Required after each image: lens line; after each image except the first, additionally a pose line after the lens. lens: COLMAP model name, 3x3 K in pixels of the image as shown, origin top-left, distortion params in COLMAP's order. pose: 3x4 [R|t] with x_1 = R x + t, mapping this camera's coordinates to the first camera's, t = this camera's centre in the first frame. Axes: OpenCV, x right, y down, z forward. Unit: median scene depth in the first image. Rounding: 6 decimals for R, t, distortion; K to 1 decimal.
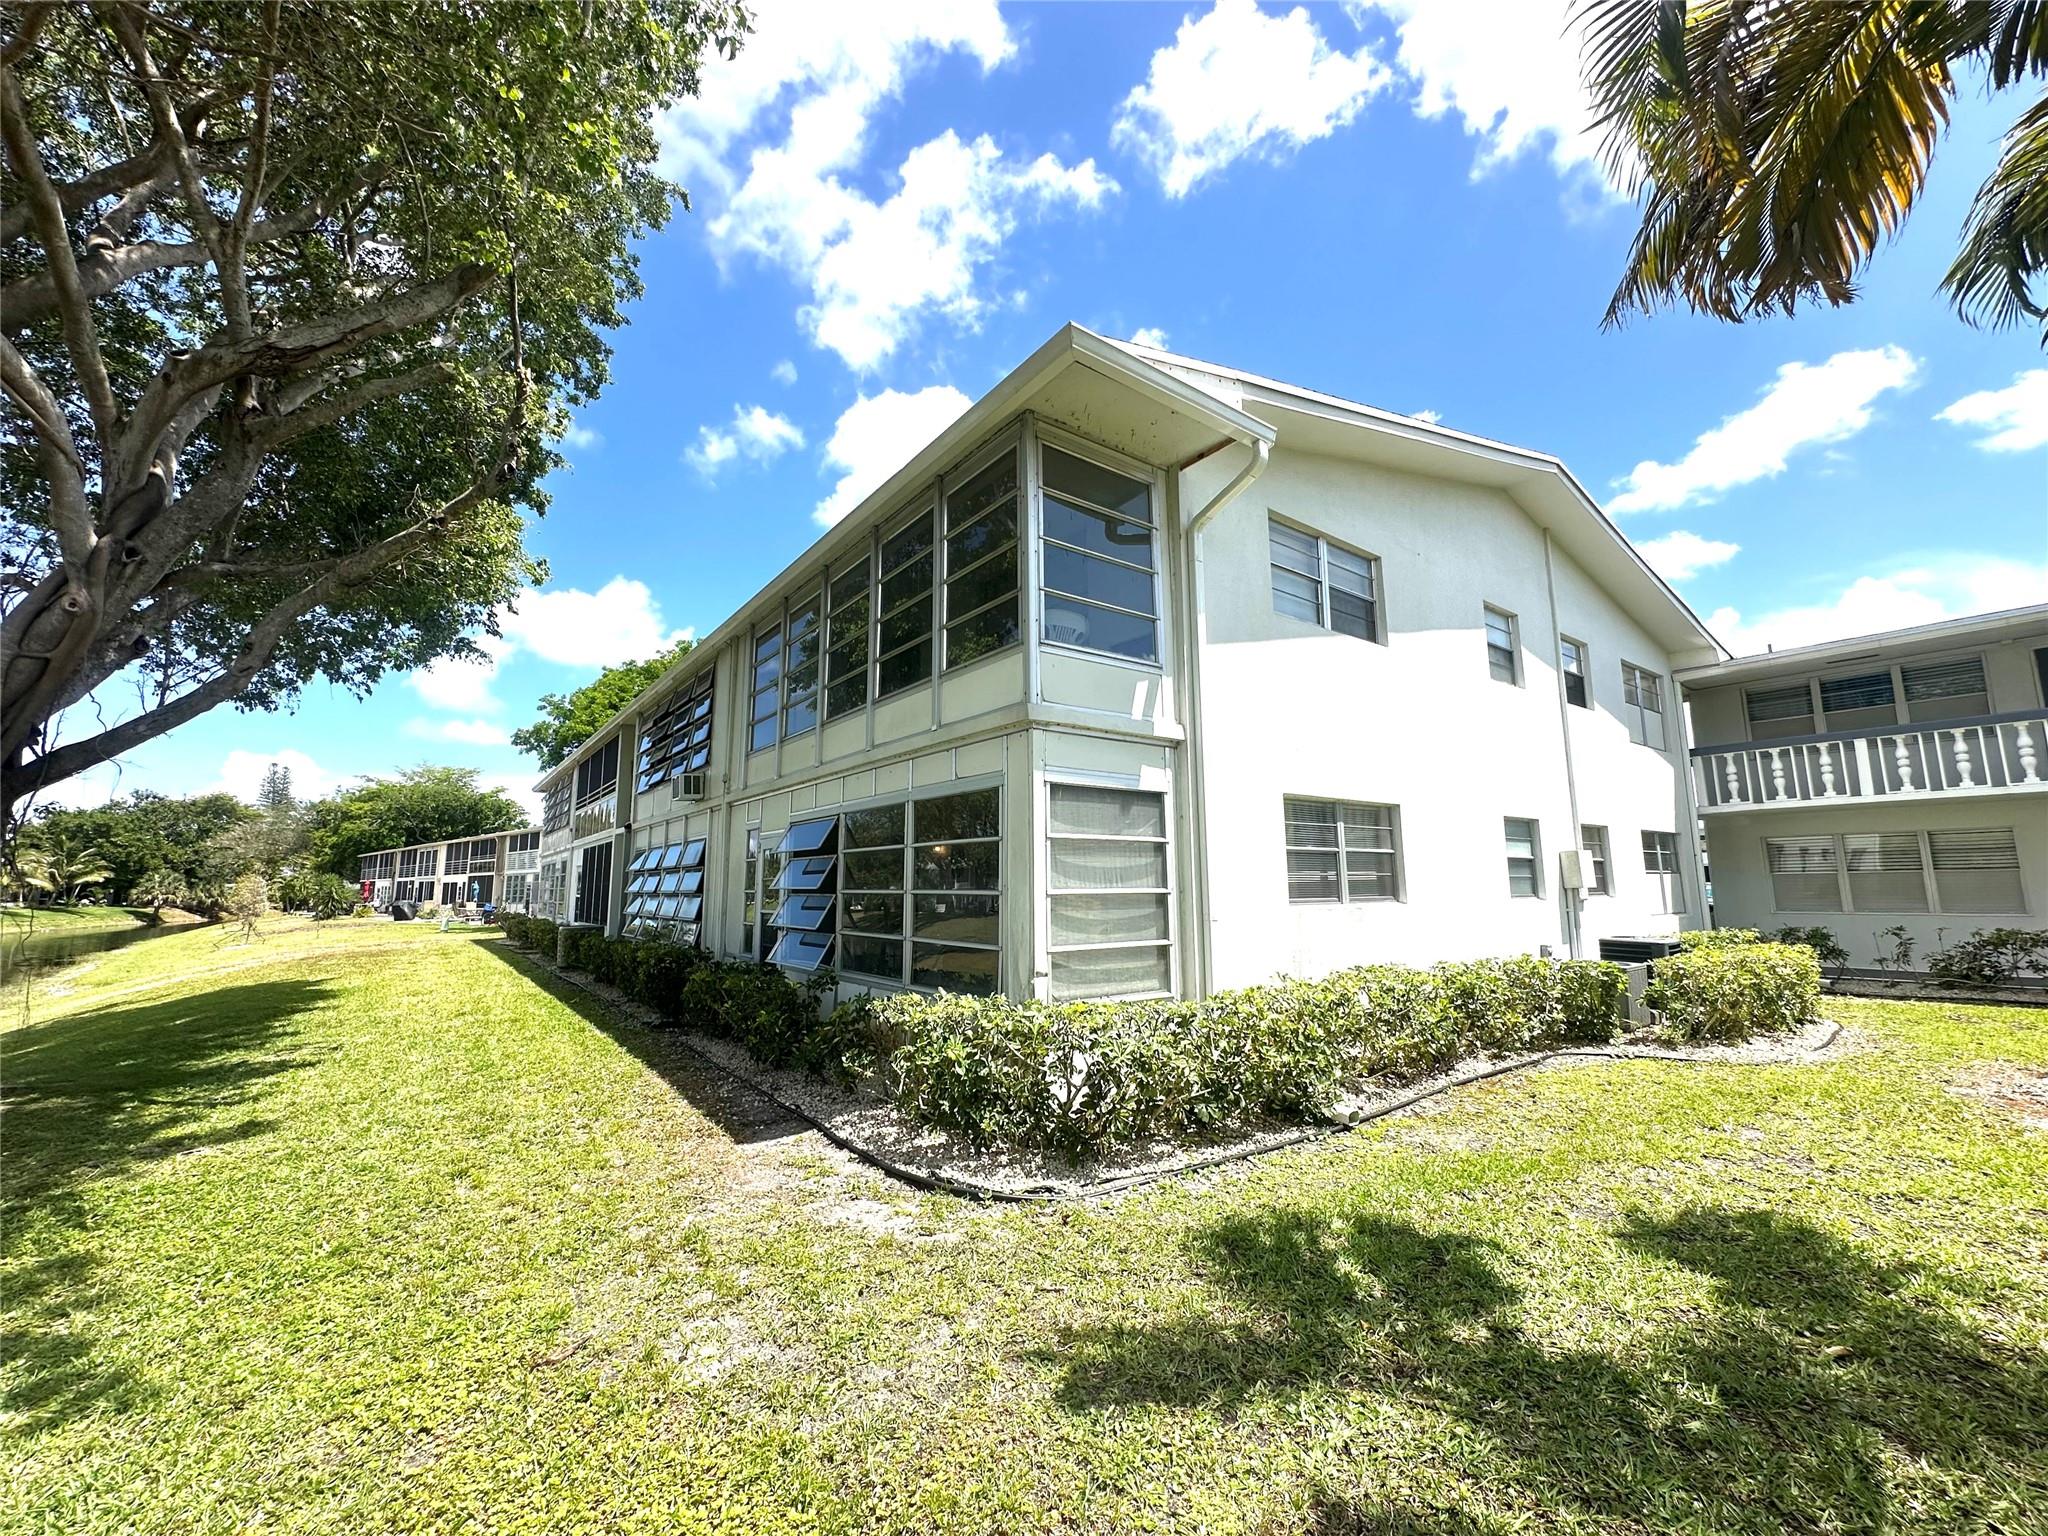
lens RADIAL K [[816.7, 0, 1019.5], [0, 816.7, 769.6], [0, 0, 1]] dist [-0.001016, 0.000256]
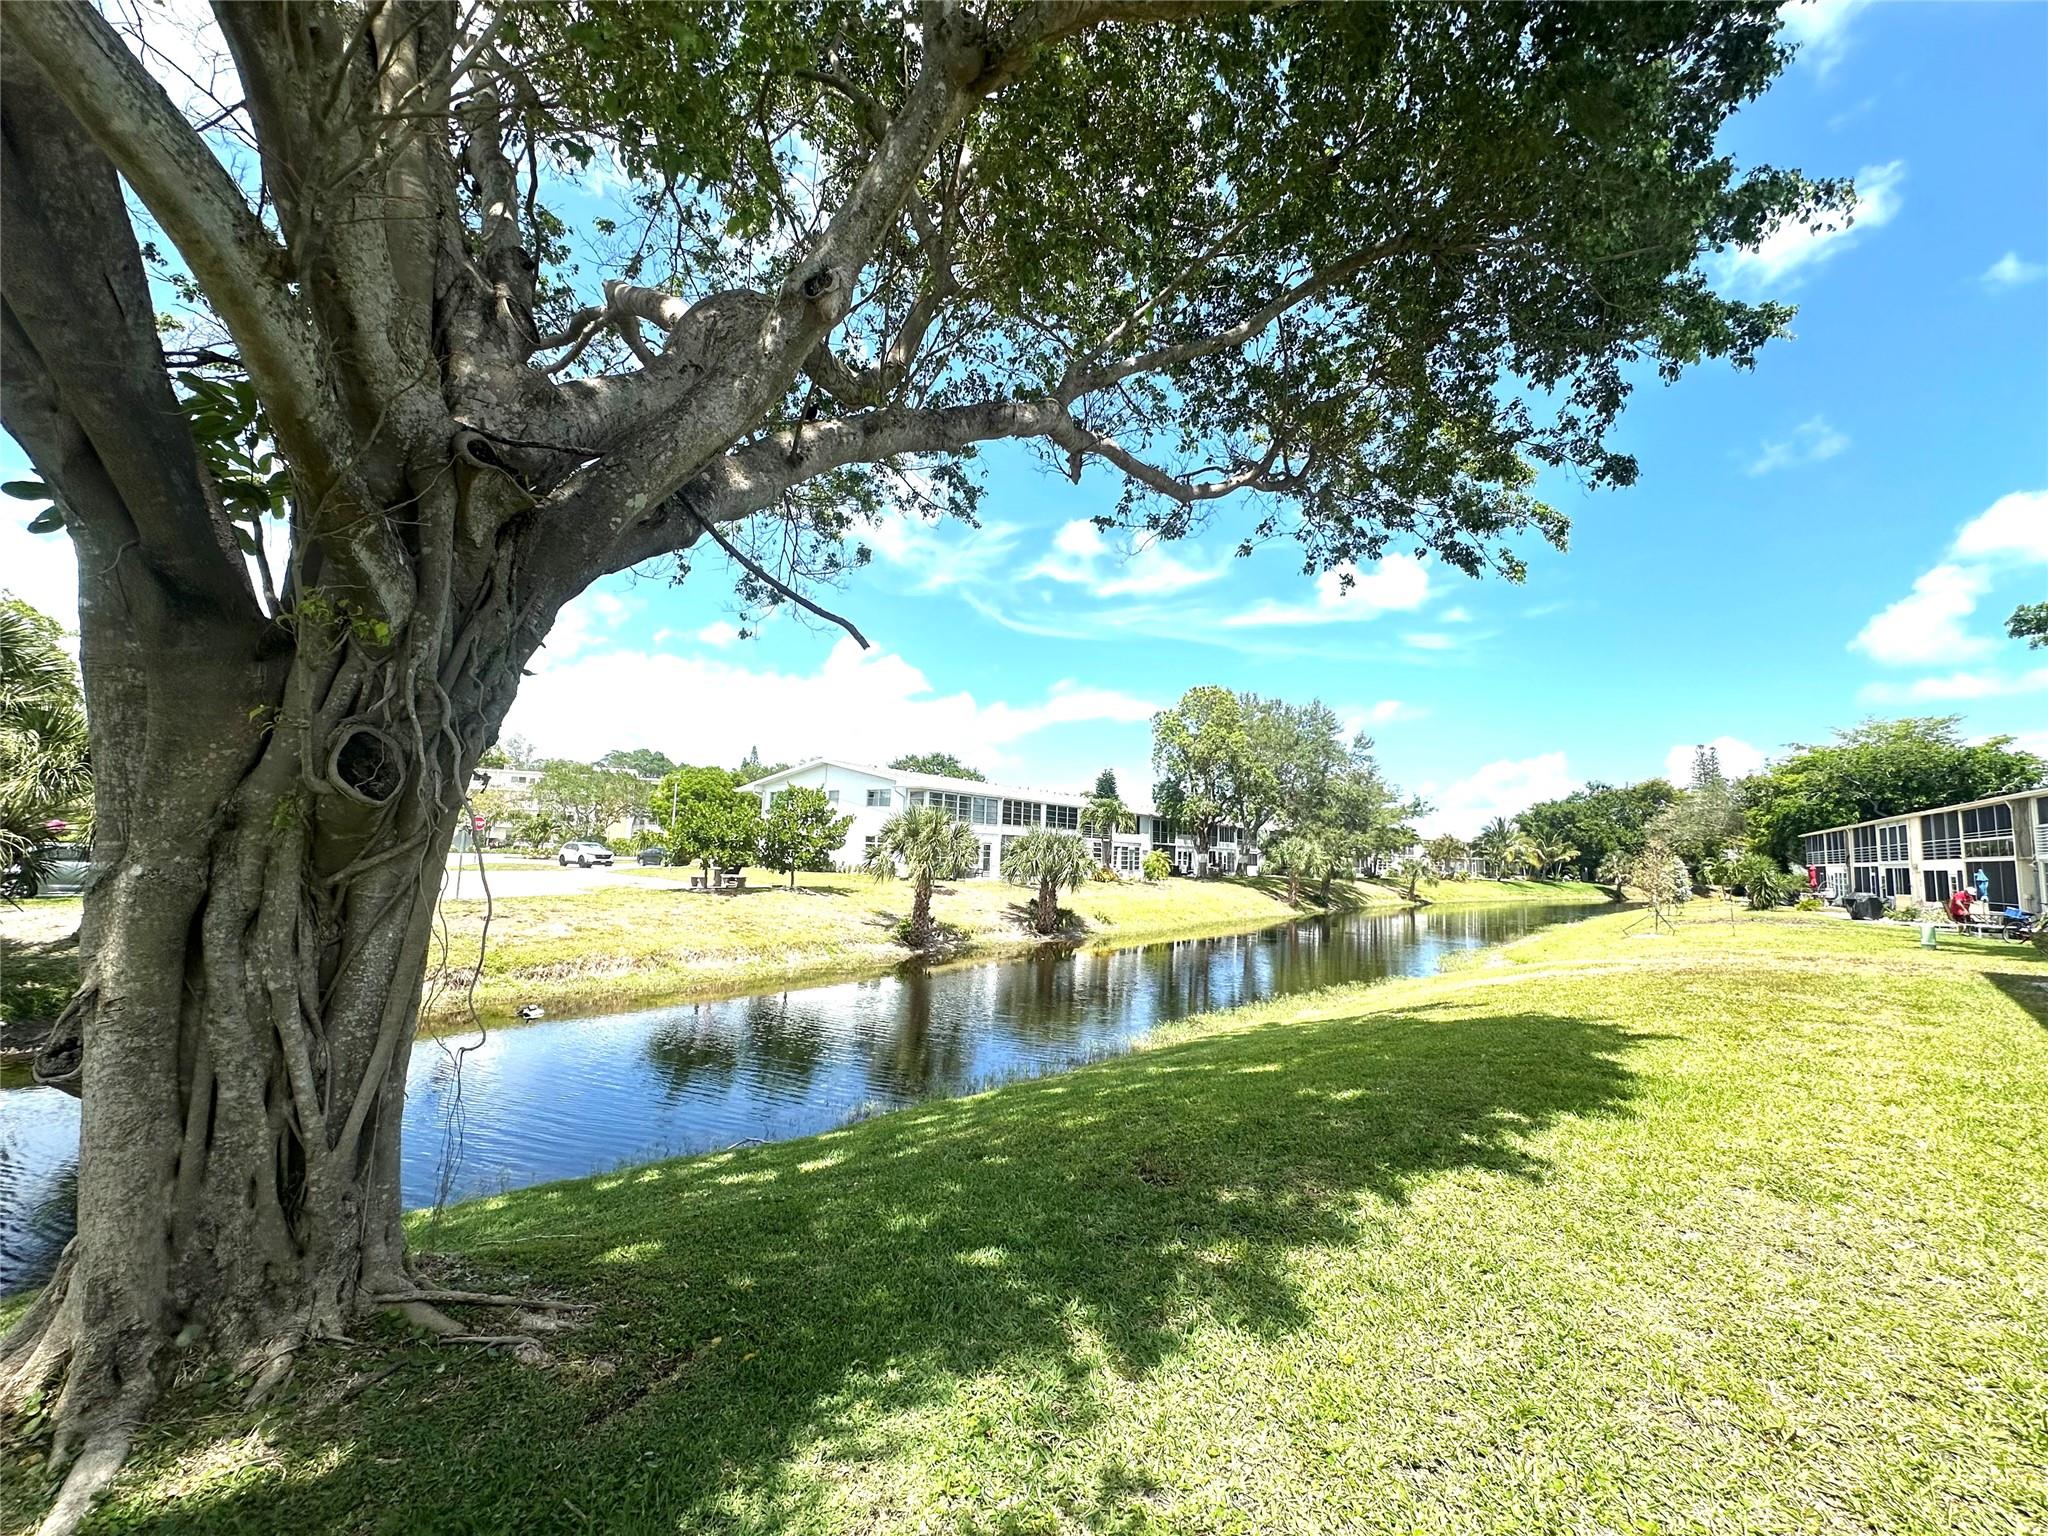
lens RADIAL K [[816.7, 0, 1021.8], [0, 816.7, 770.2], [0, 0, 1]] dist [-0.001016, 0.000256]
pose [[0.122033, -0.091271, -0.988321, -0.055512], [0.112681, 0.990599, -0.077568, 0.011314], [0.986109, -0.101899, 0.131170, 0.086261]]
